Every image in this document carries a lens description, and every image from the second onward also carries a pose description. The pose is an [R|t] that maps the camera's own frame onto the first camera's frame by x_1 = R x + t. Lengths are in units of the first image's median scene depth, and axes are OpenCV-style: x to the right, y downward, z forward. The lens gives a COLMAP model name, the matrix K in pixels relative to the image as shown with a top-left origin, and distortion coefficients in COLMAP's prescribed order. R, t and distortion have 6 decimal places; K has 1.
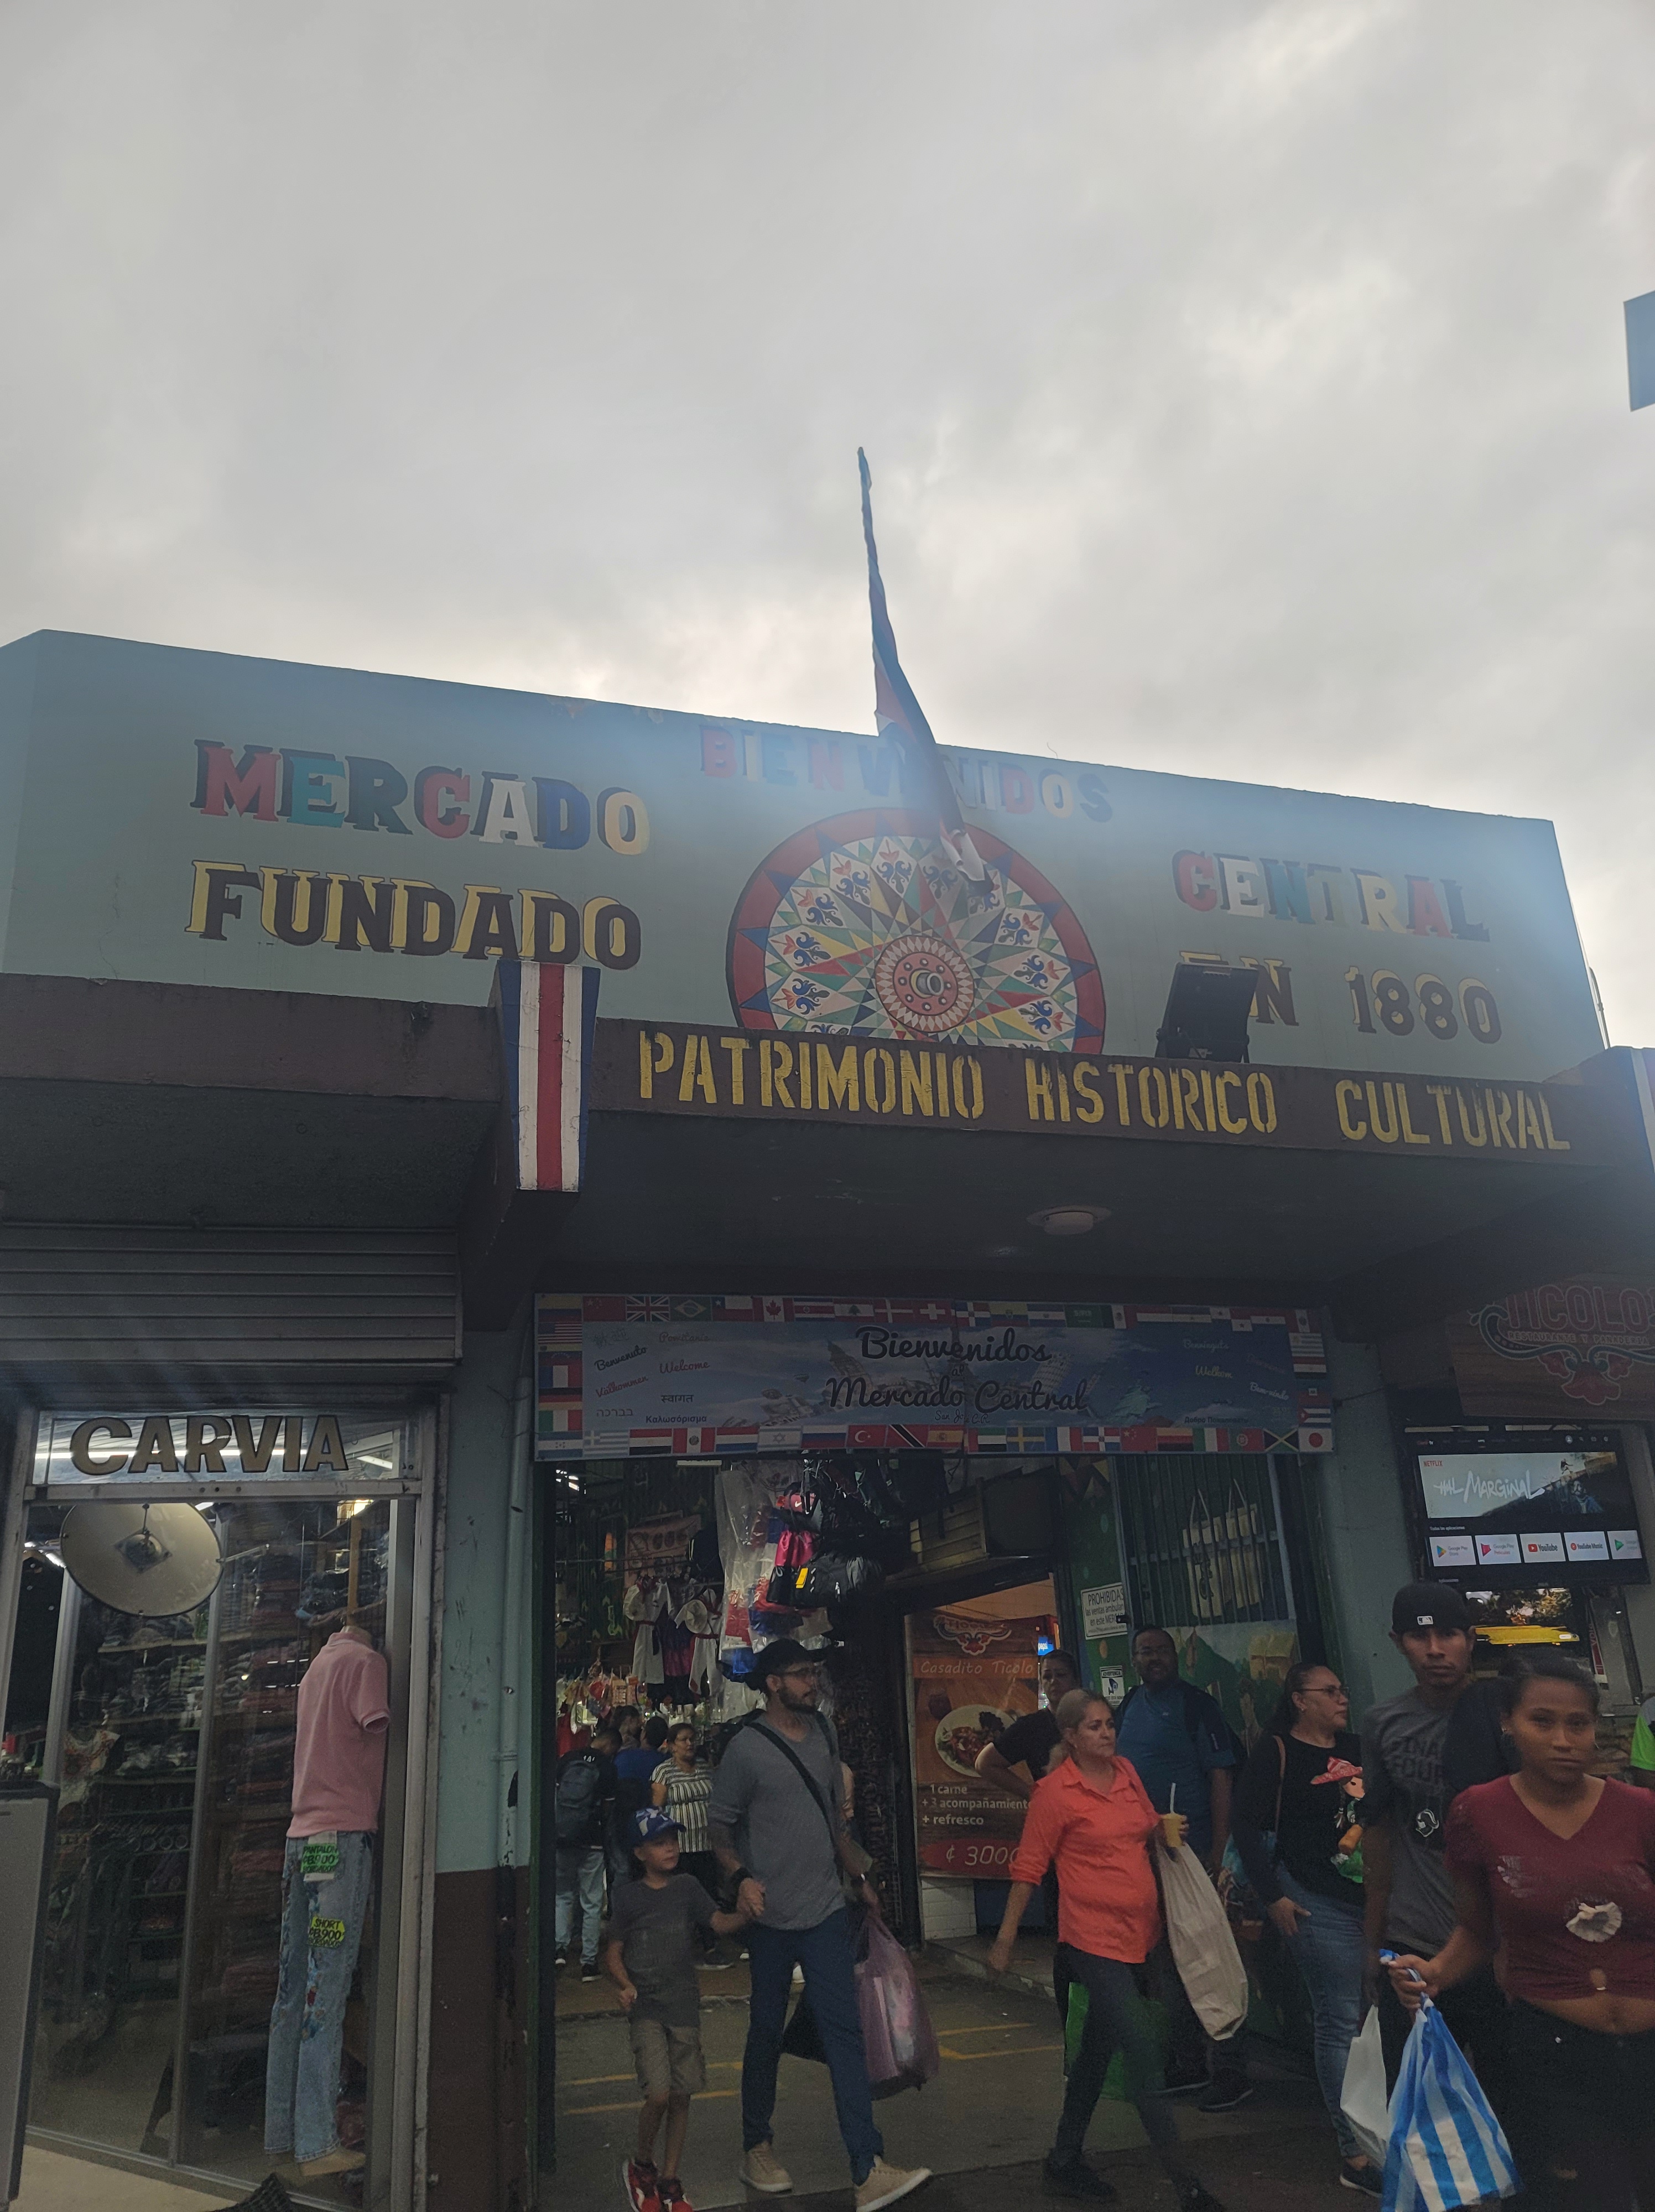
lens RADIAL K [[1612.9, 0, 815.2], [0, 1612.9, 1149.4], [0, 0, 1]] dist [0.082959, -0.063326]
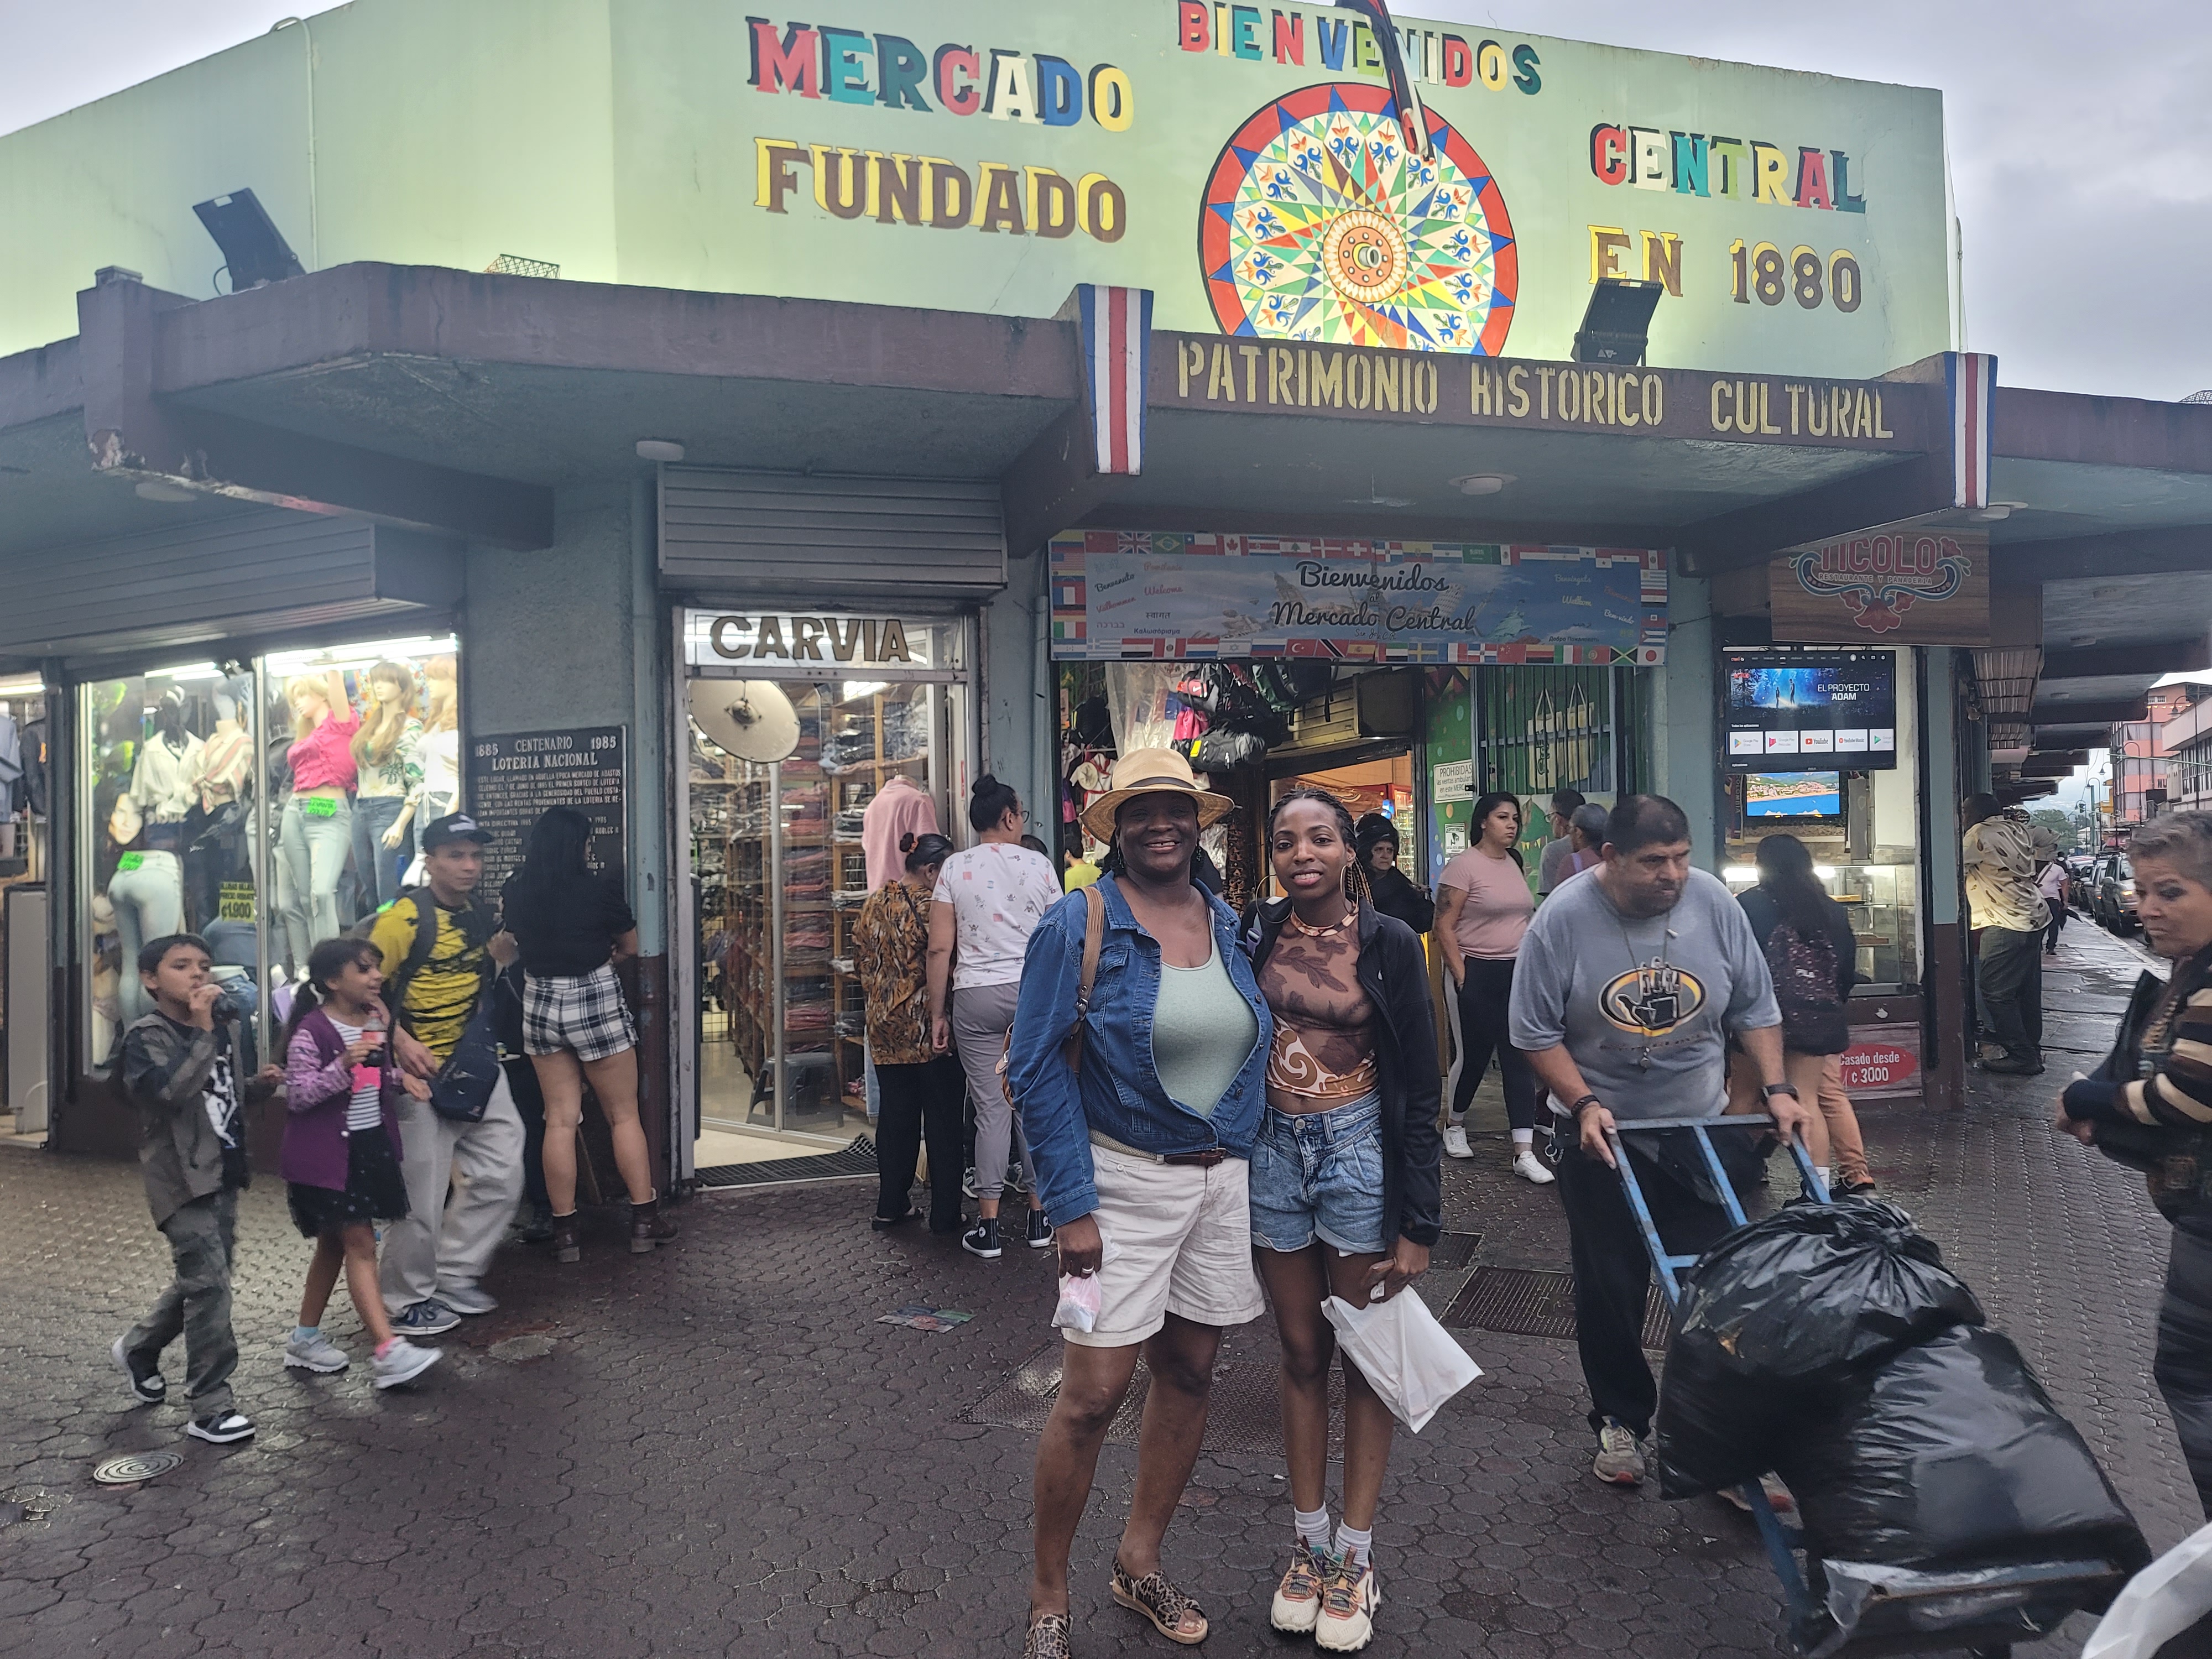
lens RADIAL K [[1612.7, 0, 1118.9], [0, 1612.7, 816.9], [0, 0, 1]] dist [0.082959, -0.063326]
pose [[0.999554, 0.029797, 0.001935, -0.105009], [-0.029007, 0.953558, 0.299809, -0.069788], [0.007088, -0.299731, 0.953997, -0.245392]]
